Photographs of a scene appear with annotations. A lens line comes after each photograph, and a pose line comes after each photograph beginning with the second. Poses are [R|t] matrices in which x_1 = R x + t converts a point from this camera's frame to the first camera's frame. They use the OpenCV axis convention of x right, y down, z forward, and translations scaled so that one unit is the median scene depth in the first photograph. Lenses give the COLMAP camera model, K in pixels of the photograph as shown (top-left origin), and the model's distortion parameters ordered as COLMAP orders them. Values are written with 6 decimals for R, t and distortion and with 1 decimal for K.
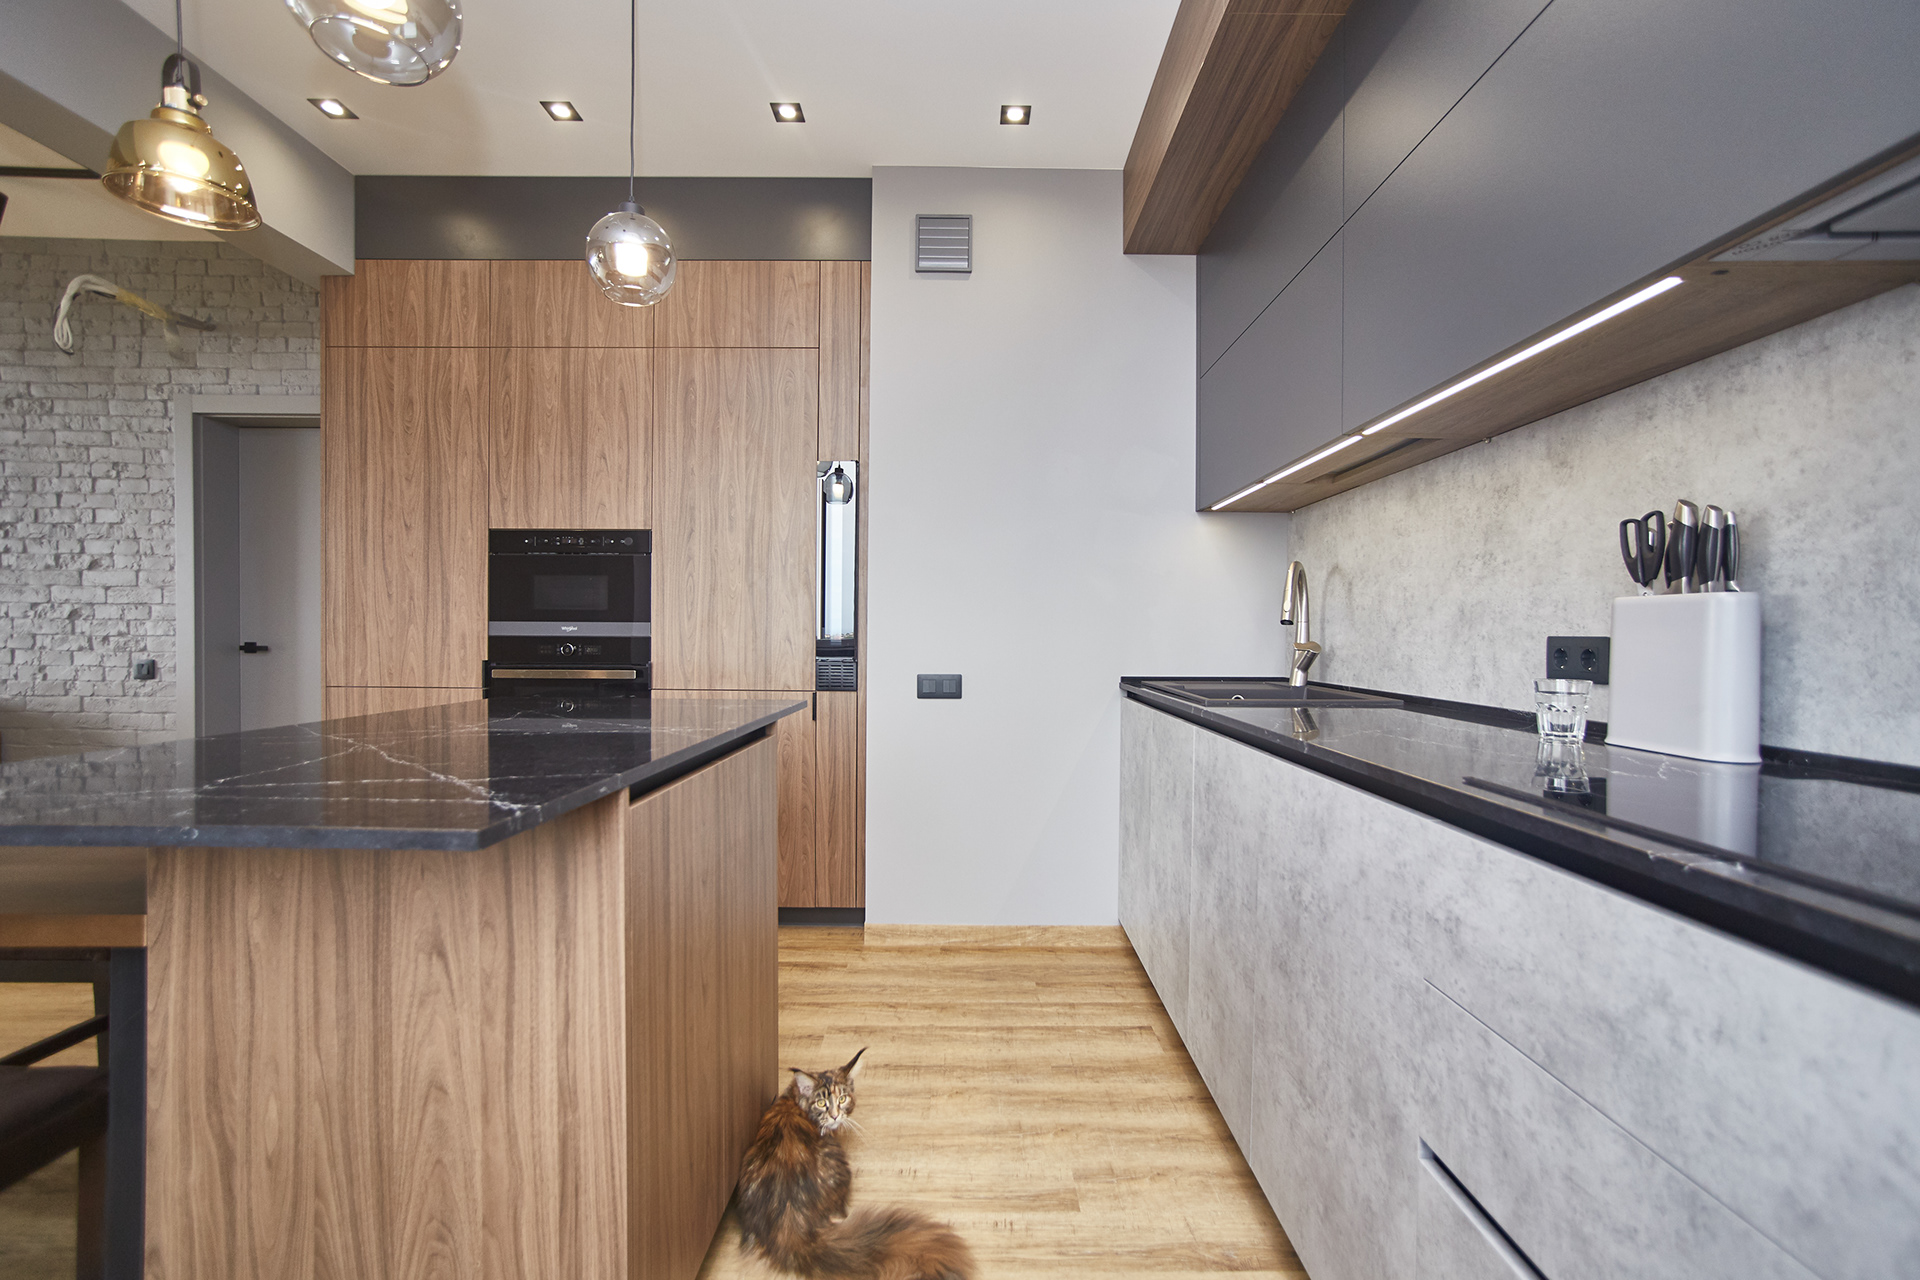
lens RADIAL K [[844.2, 0, 971.5], [0, 844.2, 649.0], [0, 0, 1]] dist [-0.042766, 0.021900]
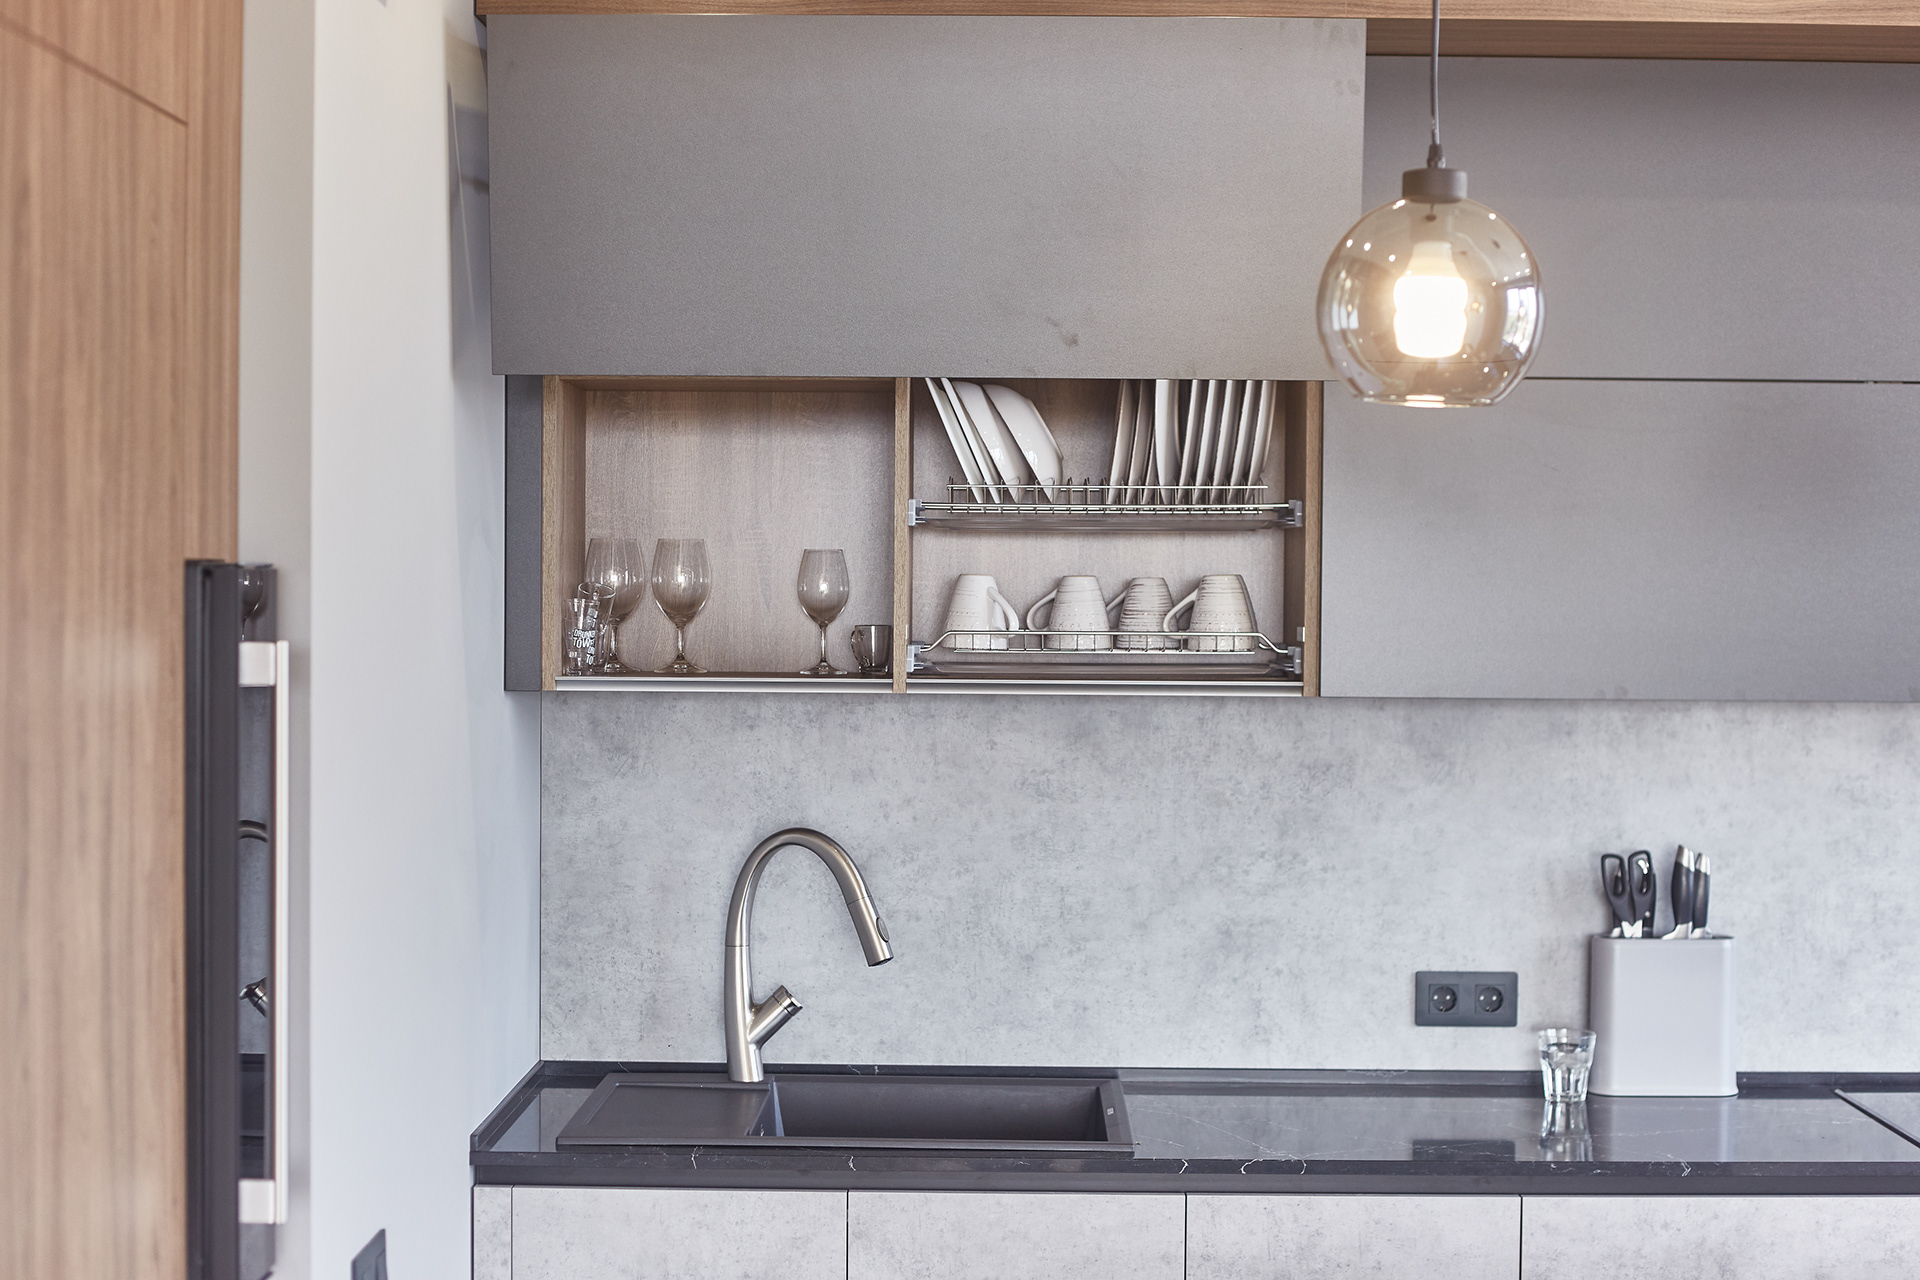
lens RADIAL K [[2869.4, 0, 1001.5], [0, 2869.4, 574.4], [0, 0, 1]] dist [-0.104951, 0.000000]
pose [[0.003932, -0.007591, 0.999963, -1.516995], [0.006432, 0.999951, 0.007566, -0.312782], [-0.999972, 0.006402, 0.003981, 1.043665]]
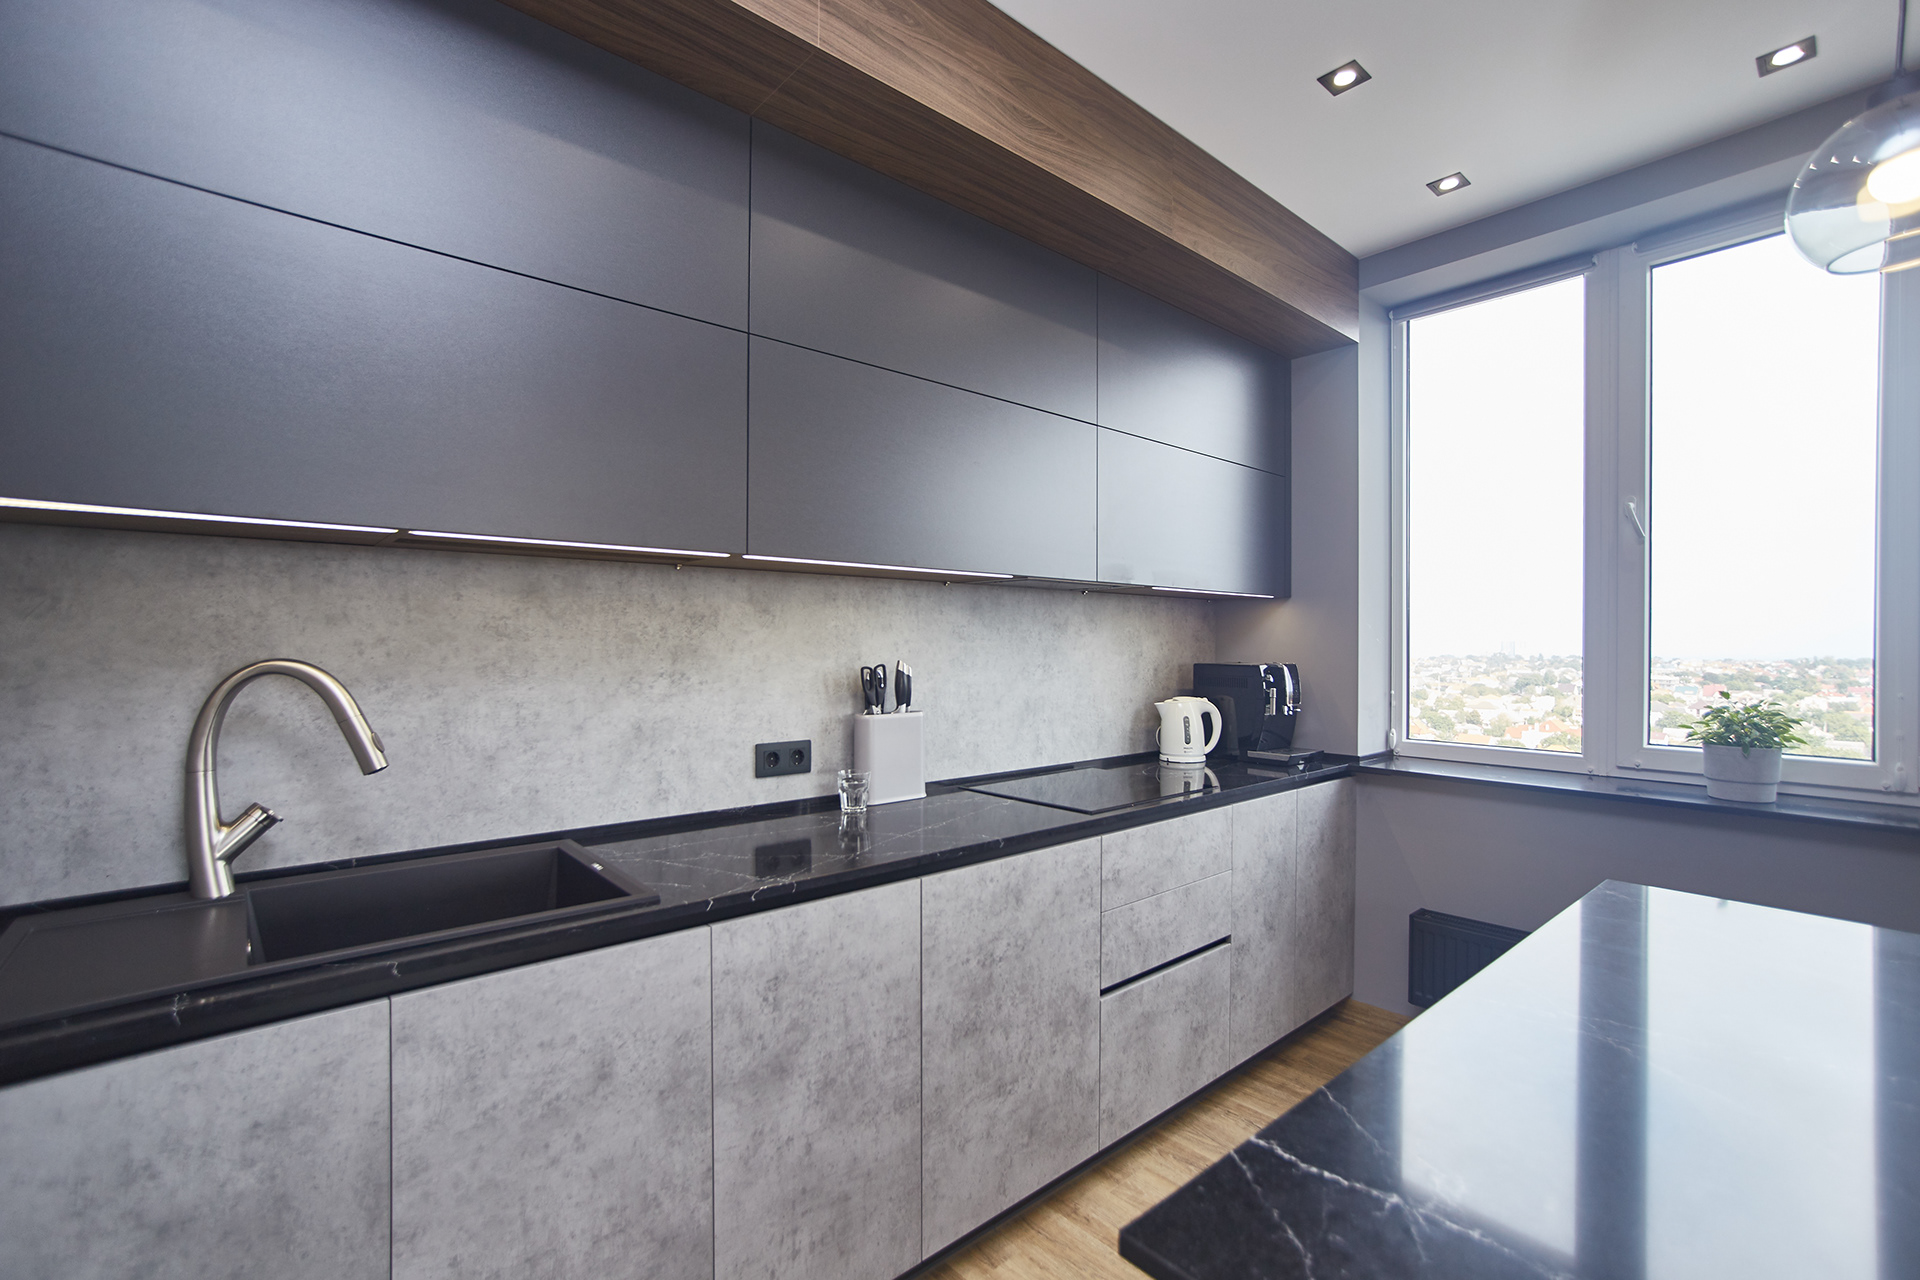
lens RADIAL K [[844.2, 0, 973.9], [0, 844.2, 643.7], [0, 0, 1]] dist [-0.042766, 0.021900]
pose [[-0.663799, -0.011642, 0.747820, -0.371144], [0.003675, 0.999816, 0.018827, -0.145355], [-0.747902, 0.015245, -0.663634, 1.214351]]
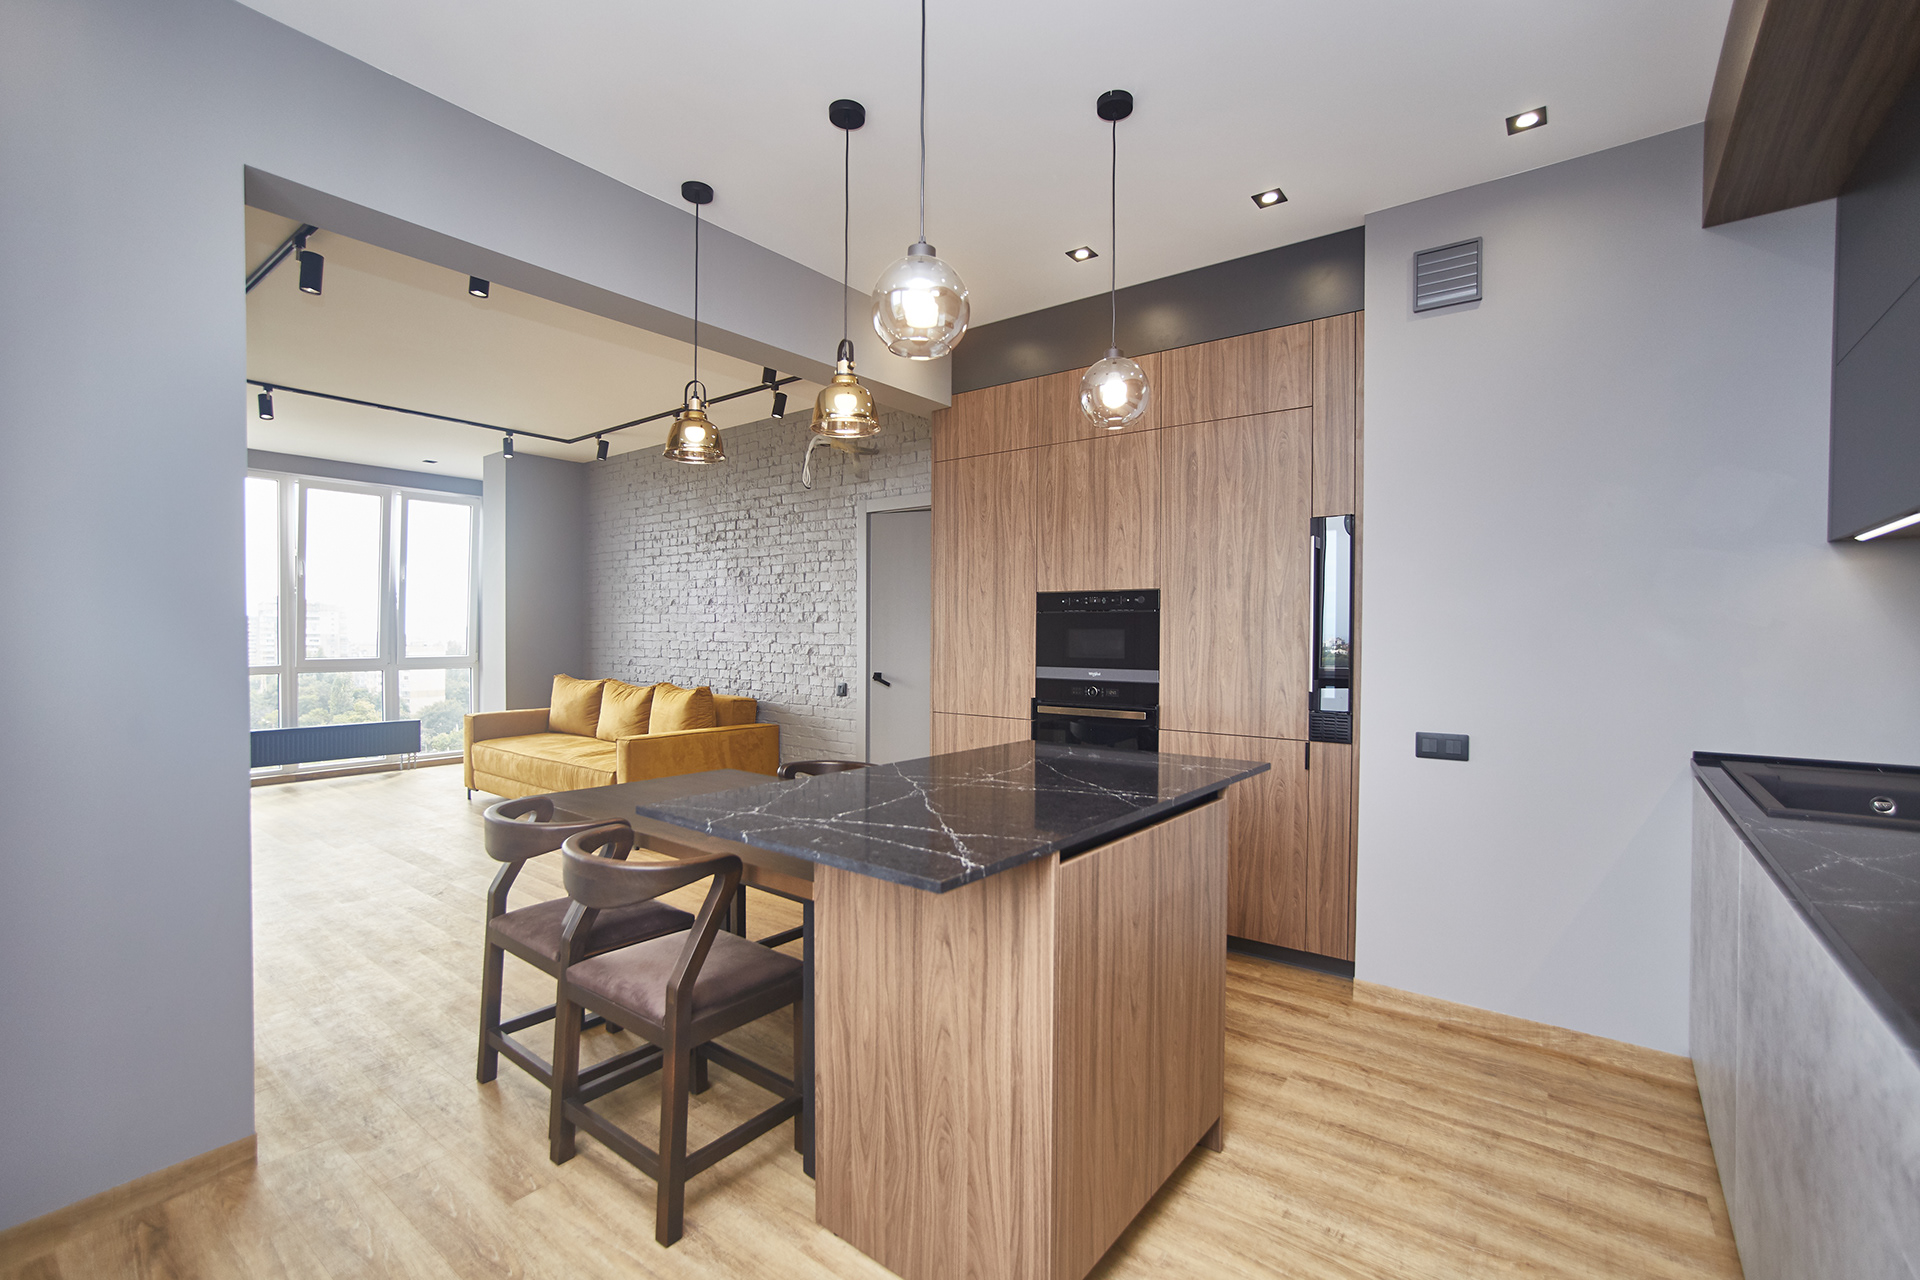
lens RADIAL K [[844.2, 0, 954.4], [0, 844.2, 648.7], [0, 0, 1]] dist [-0.042766, 0.021900]
pose [[0.783747, 0.006850, -0.621042, 0.152961], [-0.008971, 0.999960, -0.000292, -0.081200], [0.621015, 0.005800, 0.783777, -0.093421]]
